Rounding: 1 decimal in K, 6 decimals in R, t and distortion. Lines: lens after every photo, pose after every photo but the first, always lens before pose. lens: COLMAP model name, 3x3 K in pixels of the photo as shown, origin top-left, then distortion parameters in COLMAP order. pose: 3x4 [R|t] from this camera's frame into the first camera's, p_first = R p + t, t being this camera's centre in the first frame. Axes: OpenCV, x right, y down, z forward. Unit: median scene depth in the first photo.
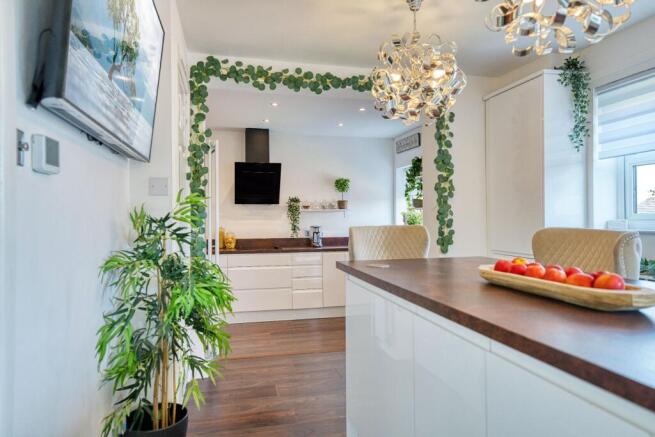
lens RADIAL K [[426.2, 0, 326.8], [0, 426.2, 217.1], [0, 0, 1]] dist [0.004325, -0.000498]
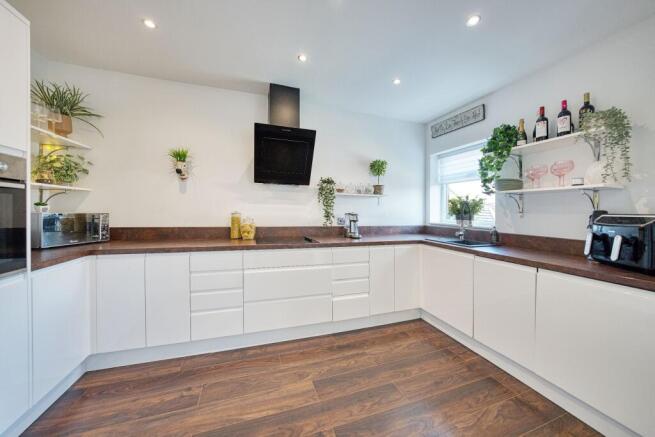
lens RADIAL K [[228.4, 0, 331.0], [0, 228.4, 223.8], [0, 0, 1]] dist [-0.016711, 0.002363]
pose [[0.993804, 0.013026, 0.110380, -0.210523], [-0.018749, 0.998524, 0.050973, 0.036157], [-0.109553, -0.052727, 0.992581, 0.987387]]
